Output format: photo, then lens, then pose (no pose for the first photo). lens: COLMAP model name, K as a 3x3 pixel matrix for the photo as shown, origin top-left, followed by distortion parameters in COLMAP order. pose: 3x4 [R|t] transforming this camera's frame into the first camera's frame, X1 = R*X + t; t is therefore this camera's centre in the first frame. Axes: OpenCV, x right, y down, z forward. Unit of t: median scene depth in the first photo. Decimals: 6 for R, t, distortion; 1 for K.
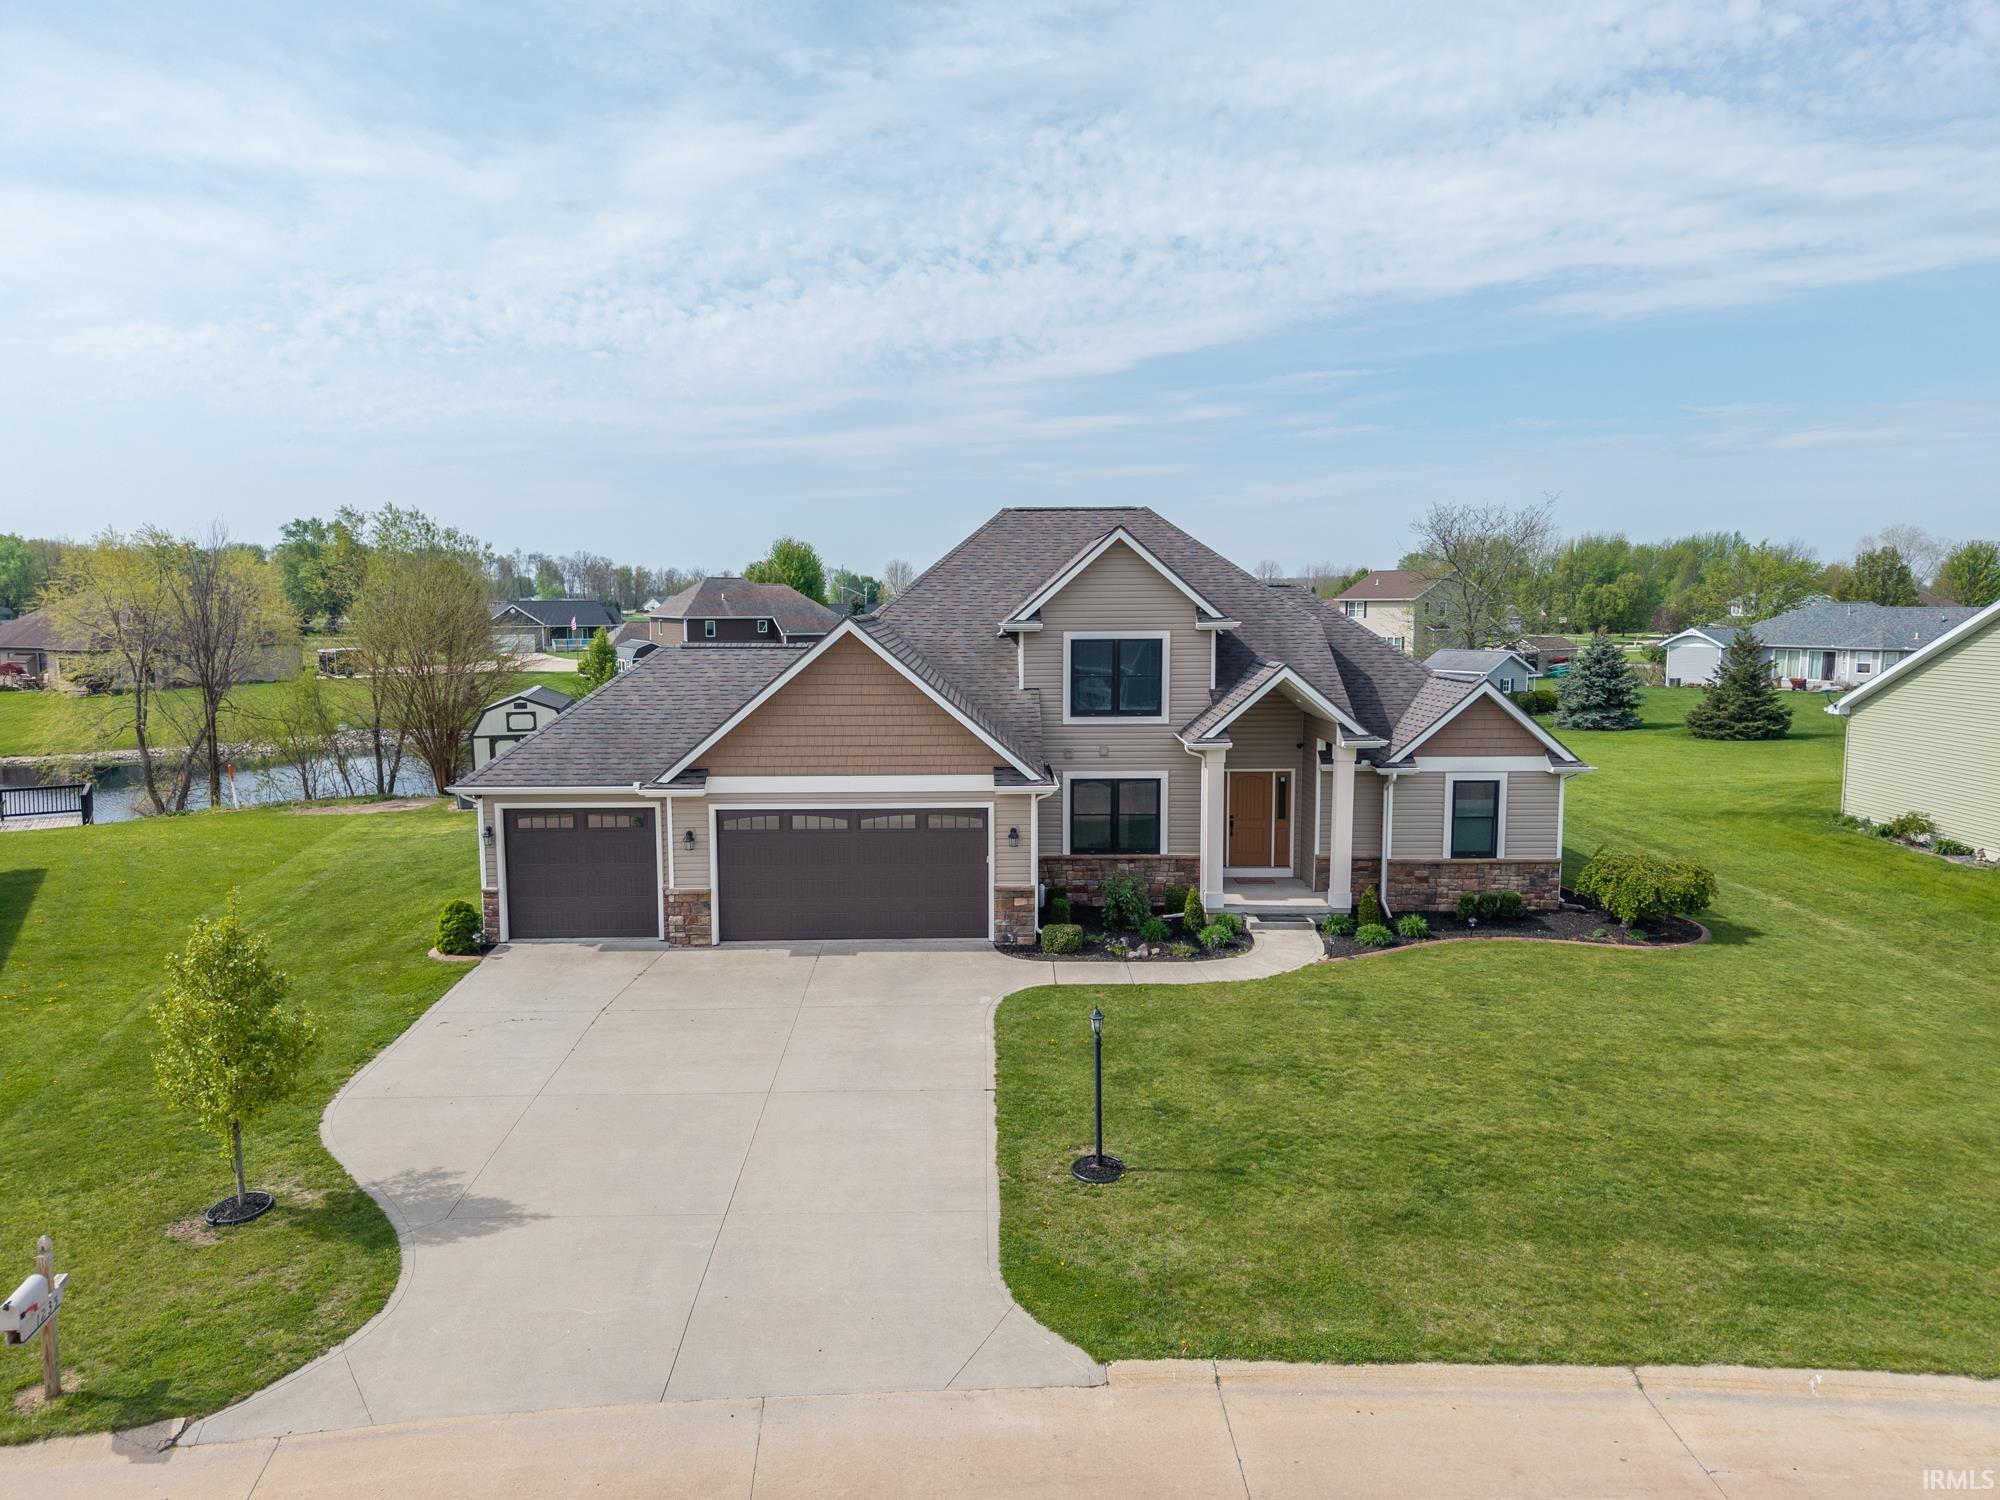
lens RADIAL K [[1341.8, 0, 1000.0], [0, 1341.8, 750.0], [0, 0, 1]] dist [0.020317, -0.001712]
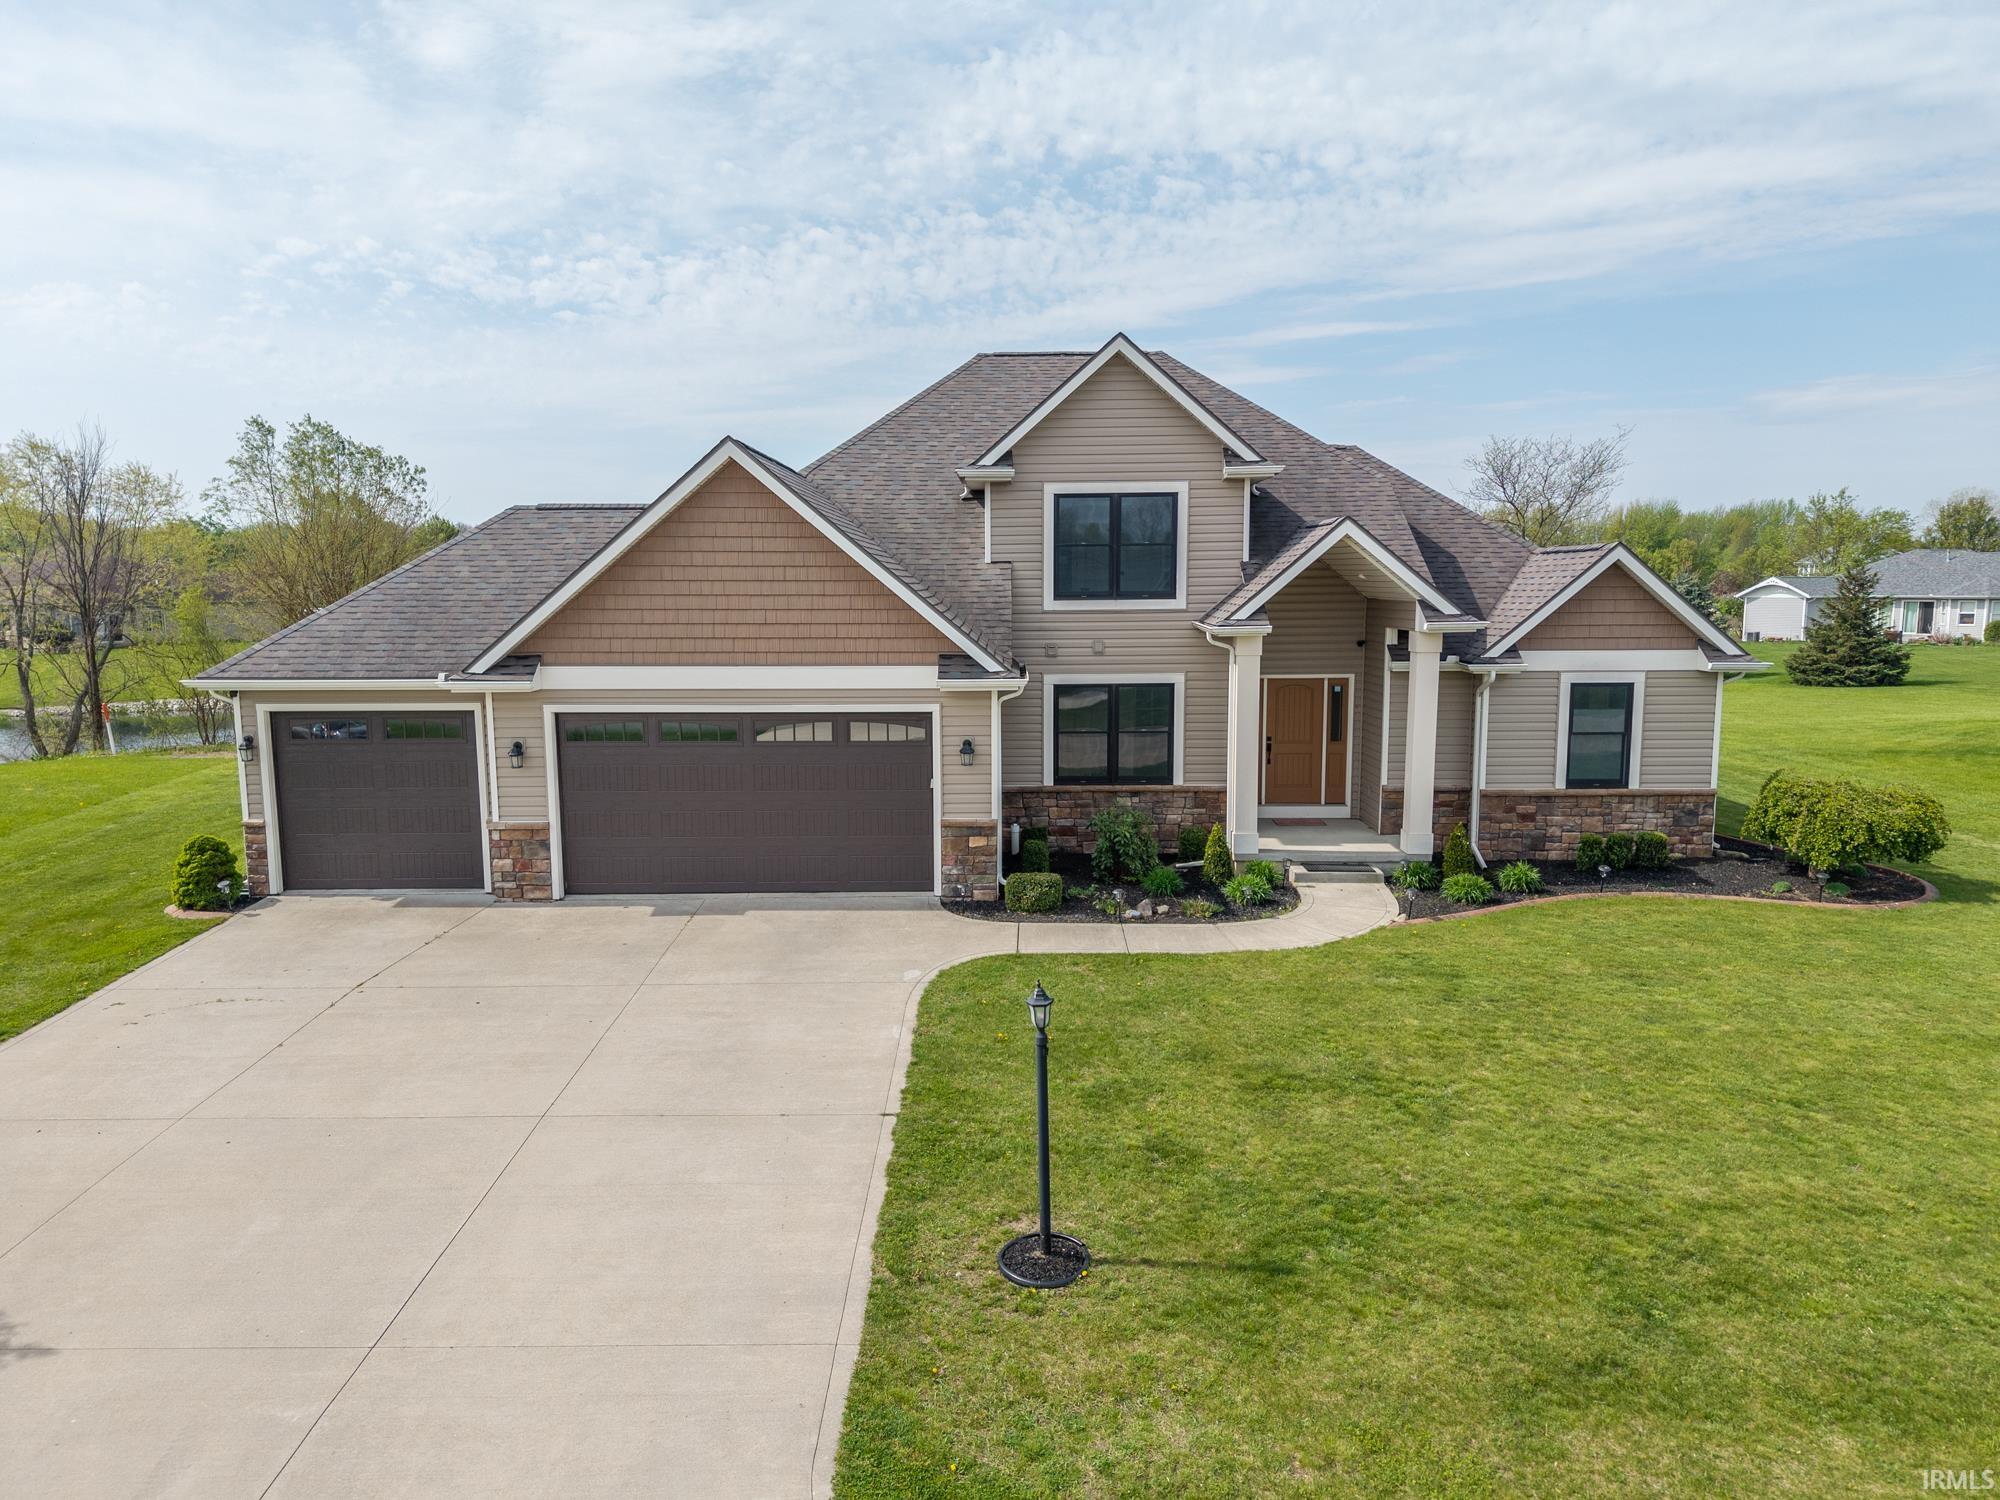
lens RADIAL K [[1325.5, 0, 1001.6], [0, 1325.5, 777.9], [0, 0, 1]] dist [0.011456, 0.004693]
pose [[0.999710, 0.000707, -0.024064, 0.046288], [0.000072, 0.999476, 0.032384, 0.056192], [0.024074, -0.032376, 0.999186, 0.289829]]
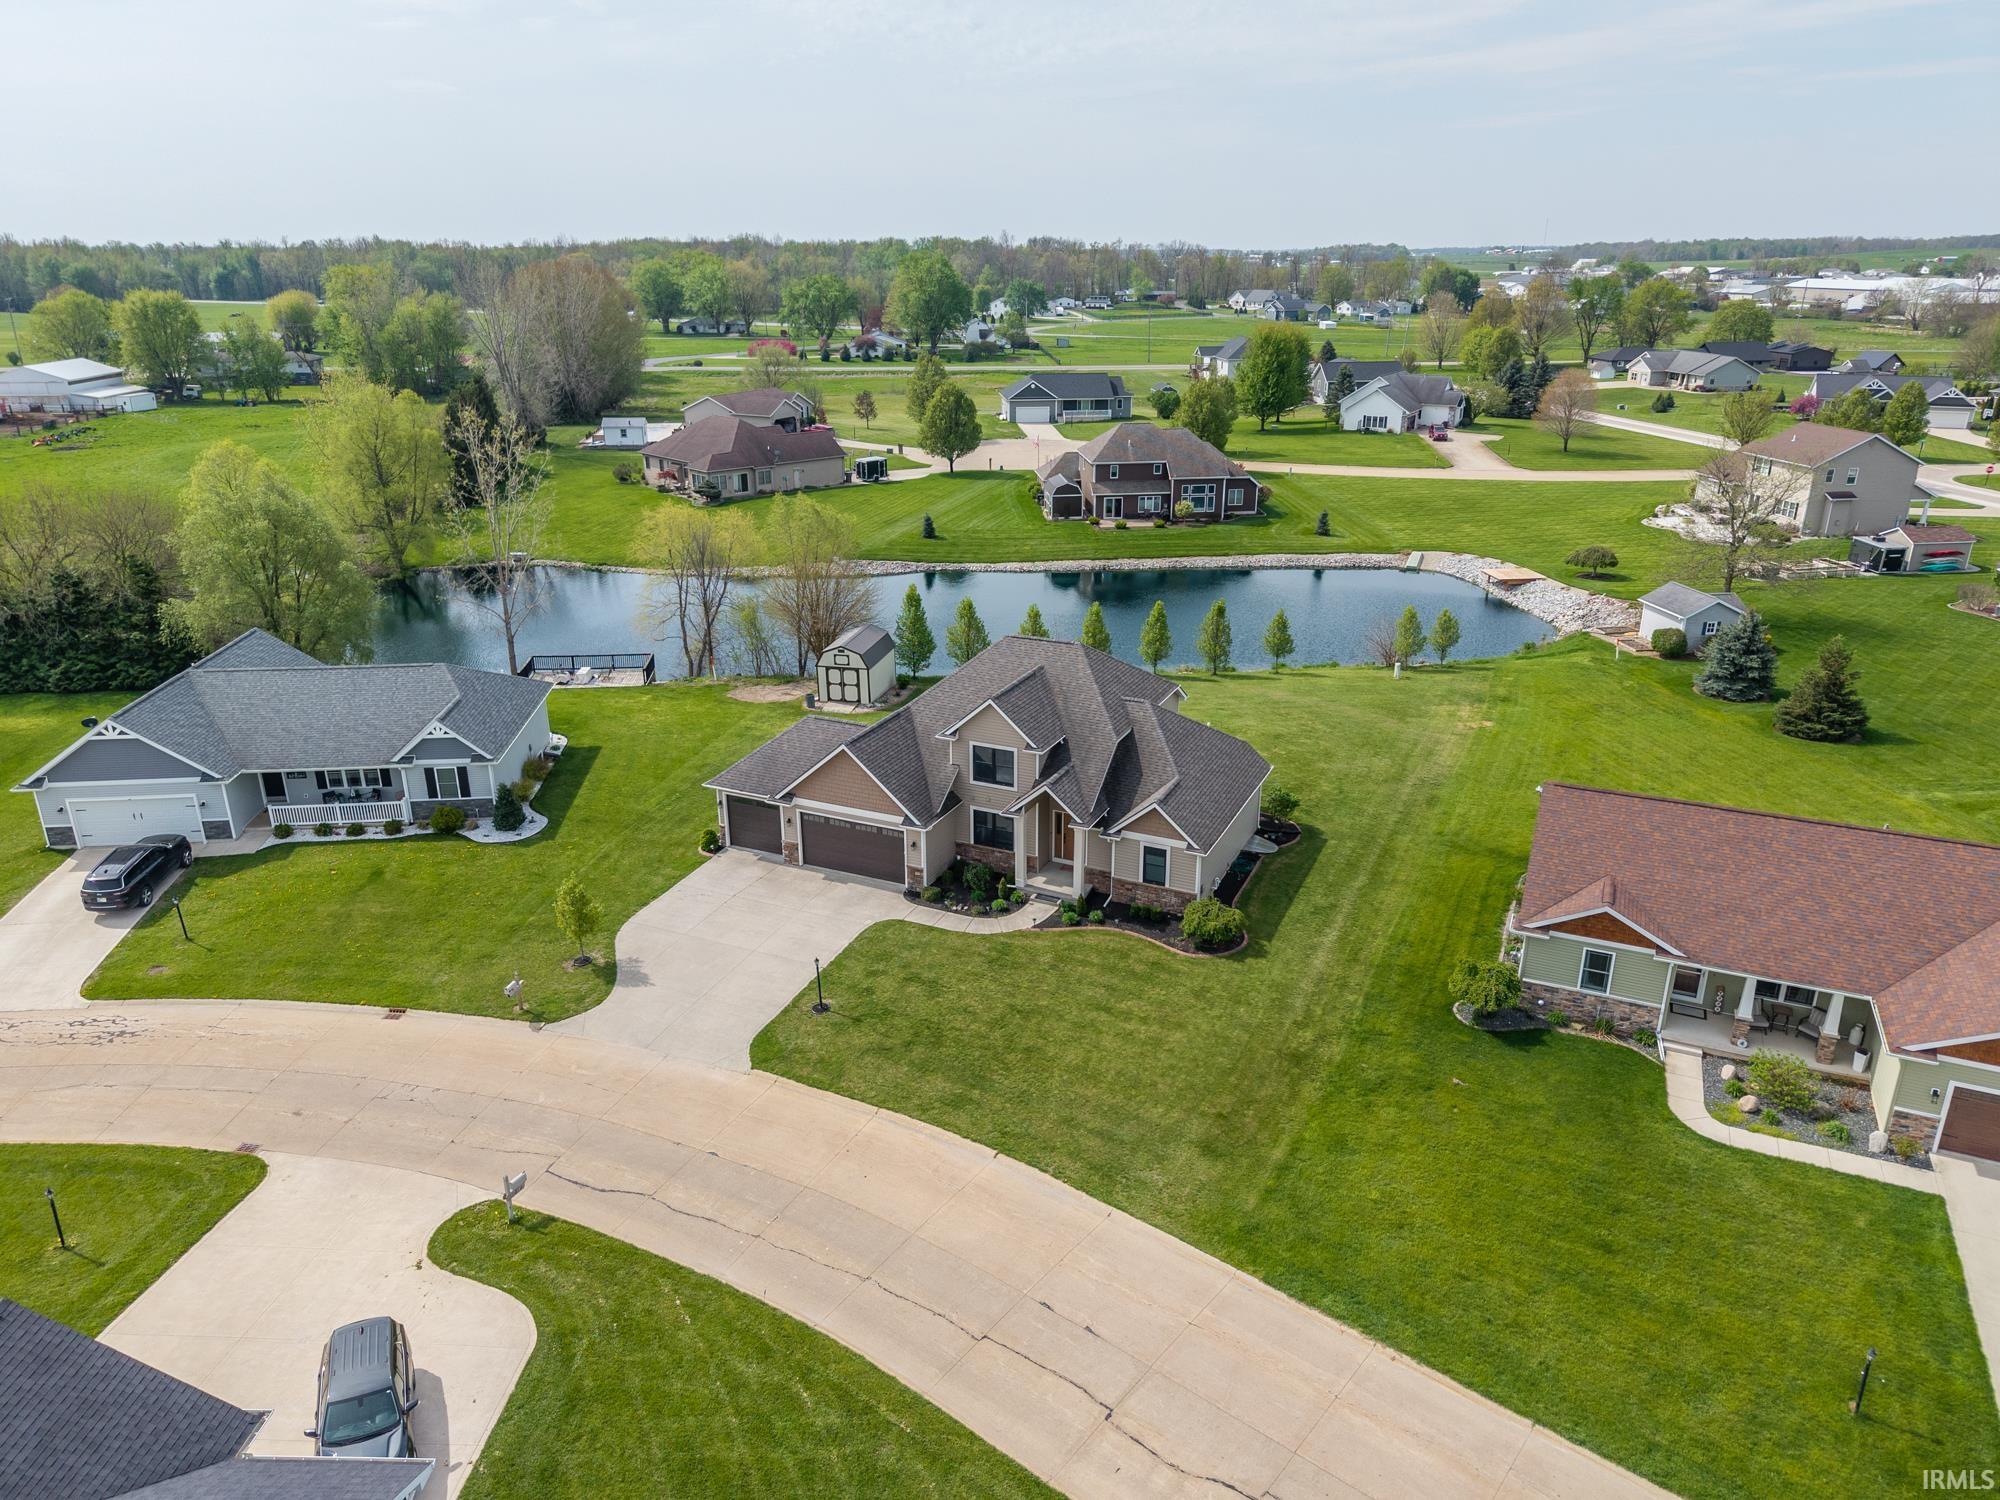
lens RADIAL K [[1336.0, 0, 1000.0], [0, 1336.0, 750.0], [0, 0, 1]] dist [0.057888, -0.057975]
pose [[0.899282, 0.153818, -0.409430, 1.011915], [-0.047919, 0.965132, 0.257339, -0.657458], [0.434737, -0.211800, 0.875297, -0.825102]]
